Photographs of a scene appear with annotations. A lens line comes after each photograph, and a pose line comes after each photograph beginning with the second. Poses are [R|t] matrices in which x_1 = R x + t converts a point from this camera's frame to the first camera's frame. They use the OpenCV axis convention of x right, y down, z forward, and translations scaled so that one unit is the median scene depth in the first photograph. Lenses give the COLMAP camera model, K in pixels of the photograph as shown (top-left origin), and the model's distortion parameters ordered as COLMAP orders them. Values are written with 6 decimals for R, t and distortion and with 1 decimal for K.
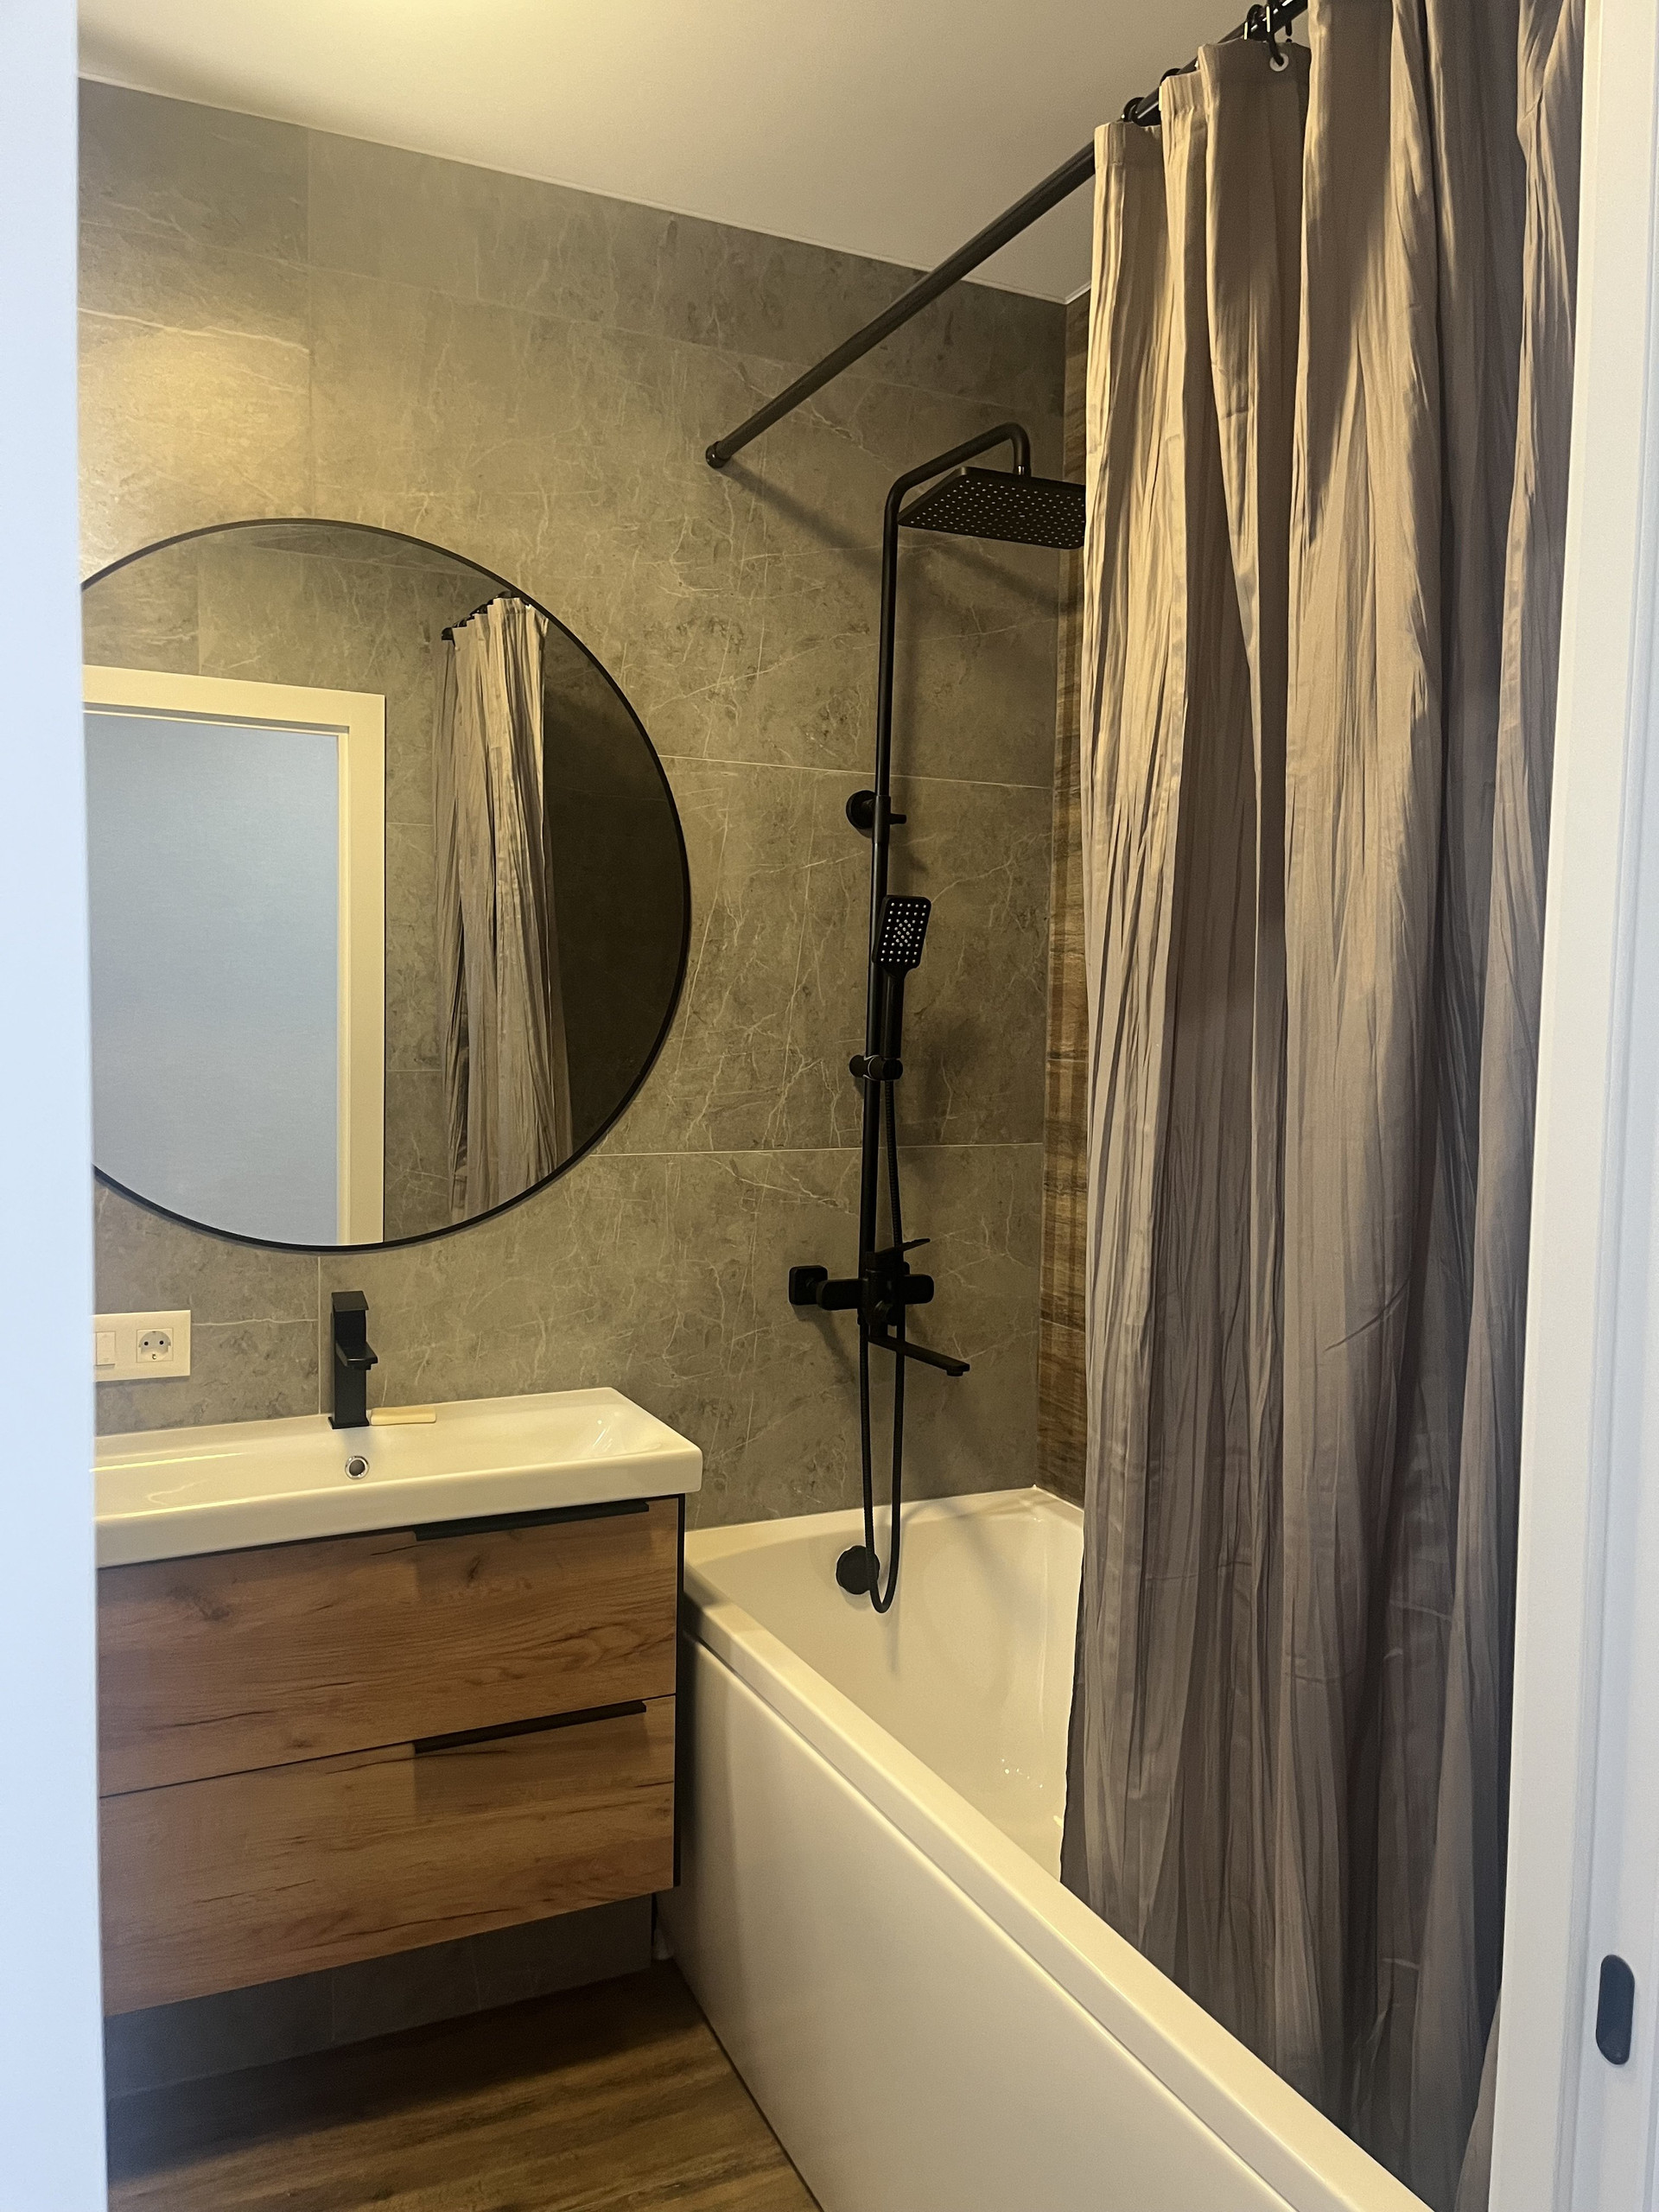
lens RADIAL K [[1667.8, 0, 847.5], [0, 1667.8, 1117.7], [0, 0, 1]] dist [0.068664, -0.094039]
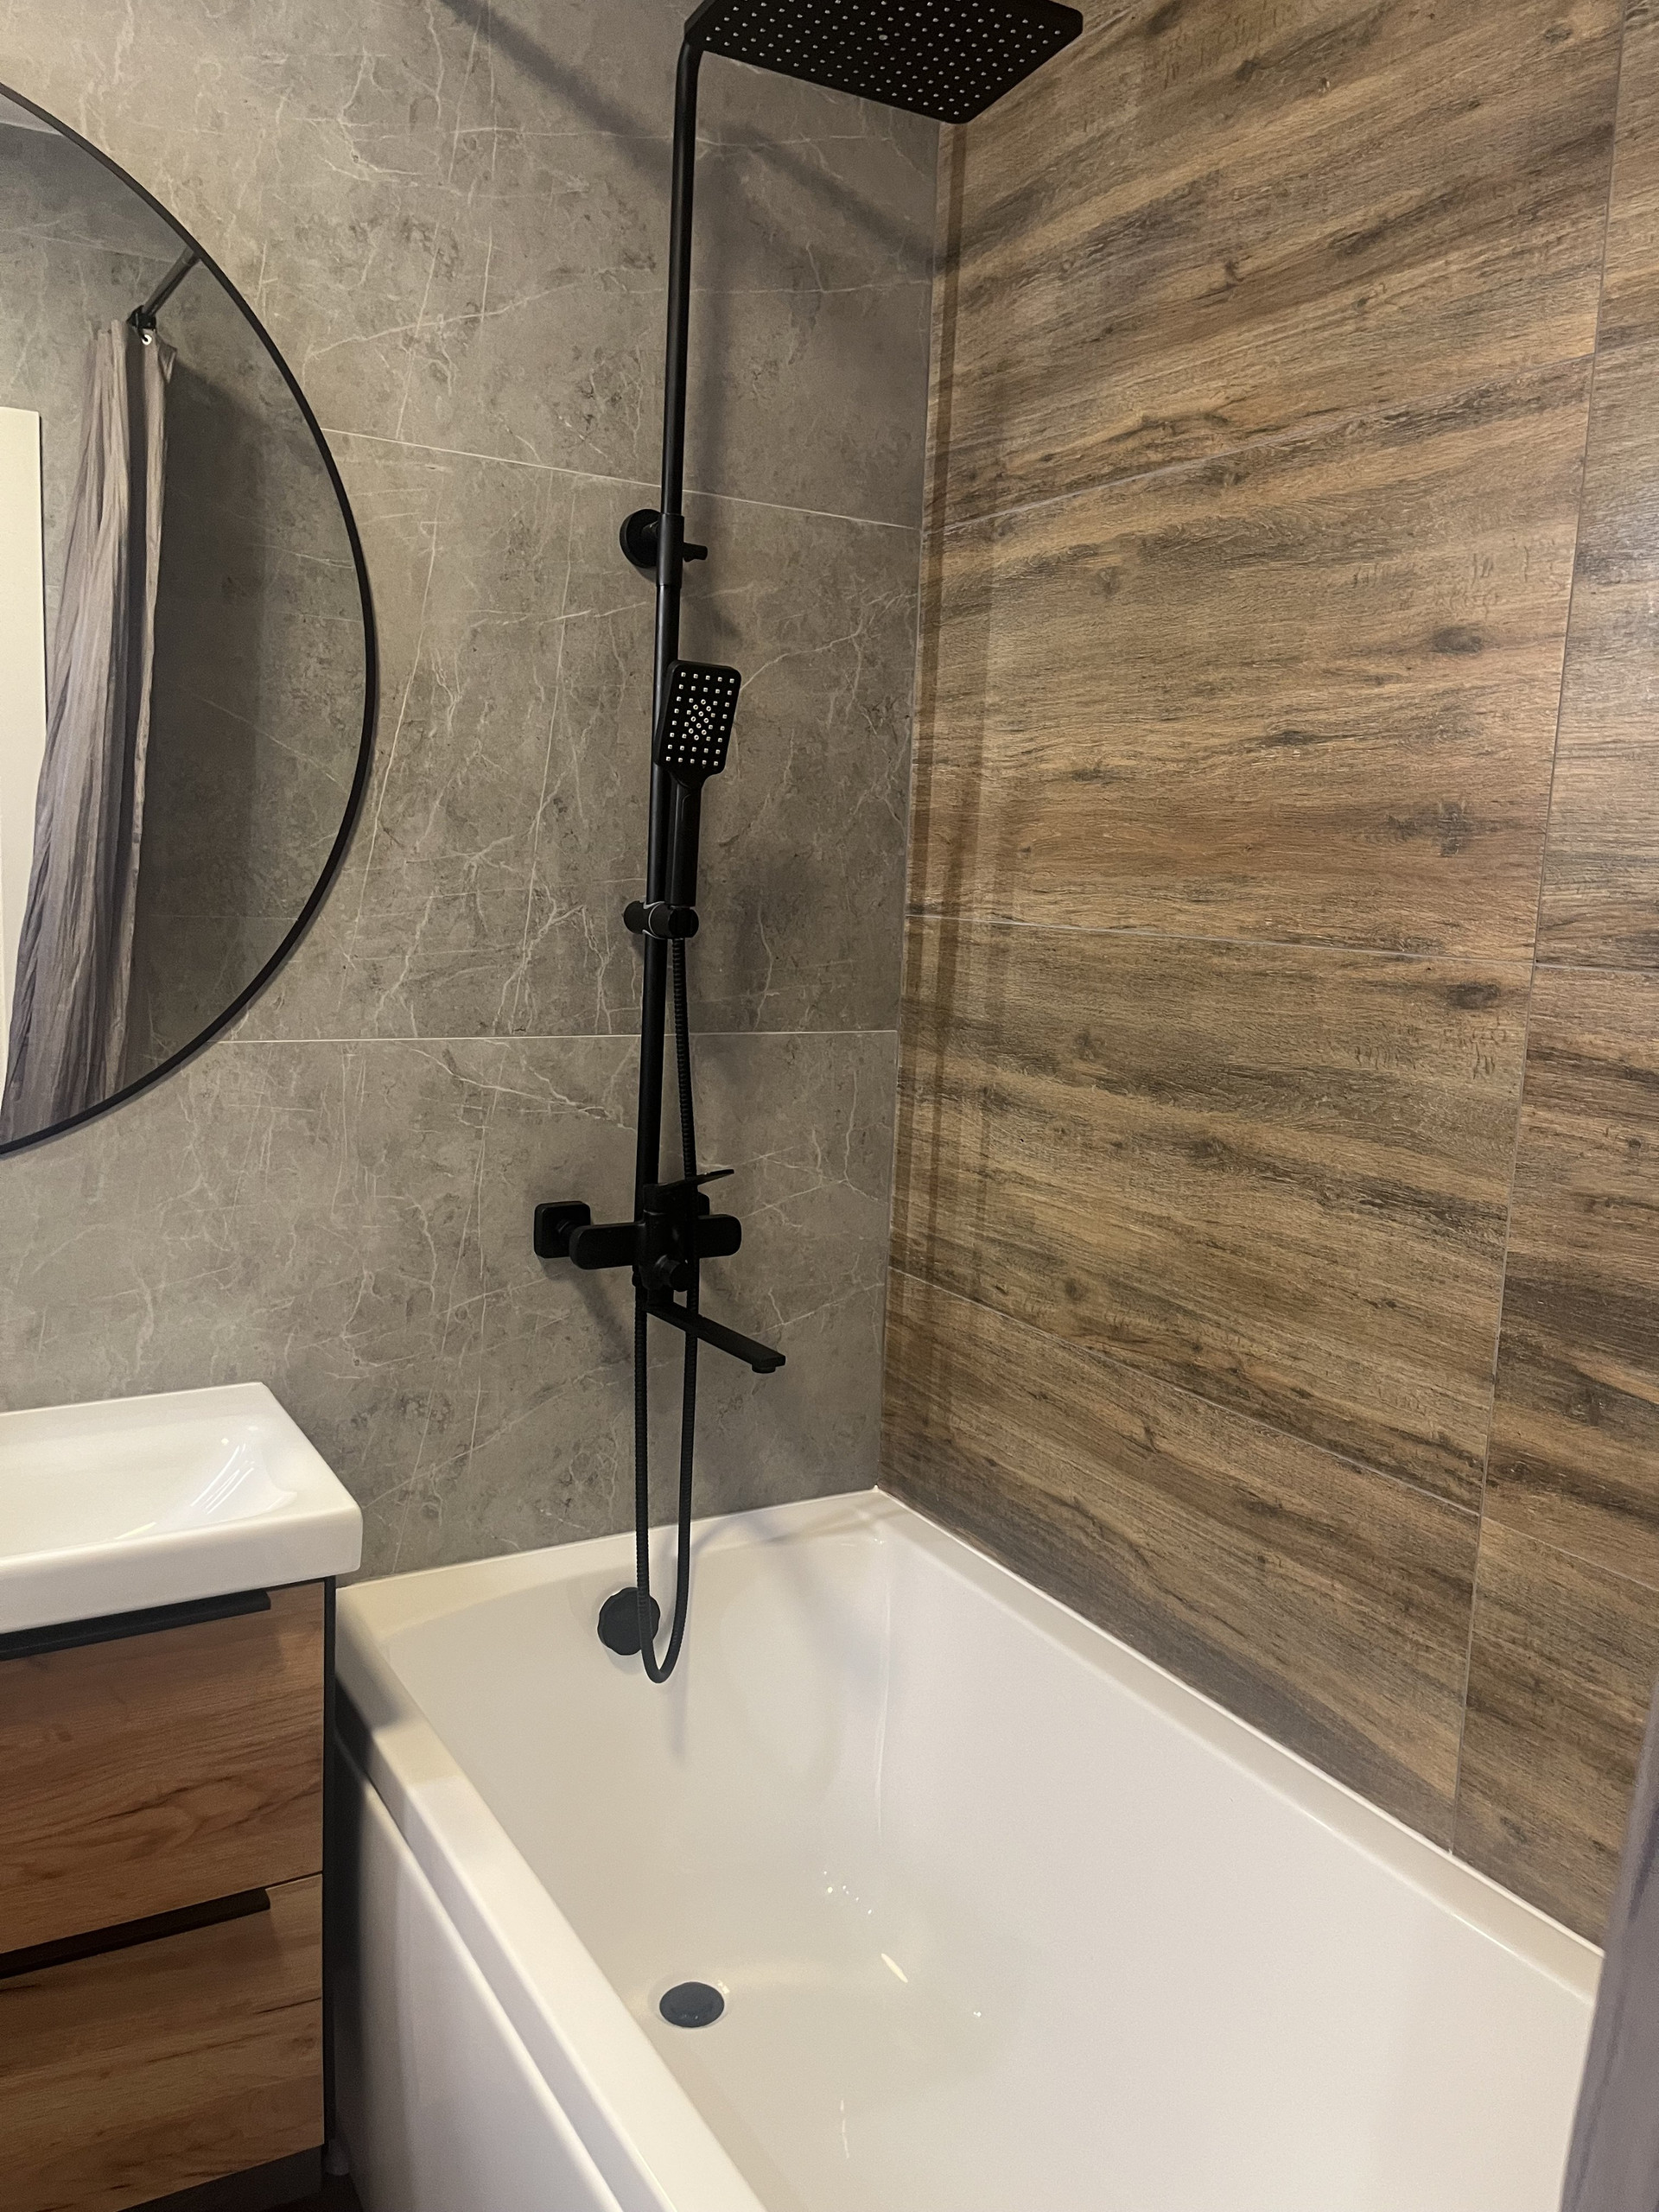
lens RADIAL K [[1667.8, 0, 847.5], [0, 1667.8, 1101.1], [0, 0, 1]] dist [0.068664, -0.094039]
pose [[0.995927, 0.011350, 0.089443, 0.033925], [-0.017733, 0.997326, 0.070894, -0.005708], [-0.088399, -0.072191, 0.993466, 0.304185]]
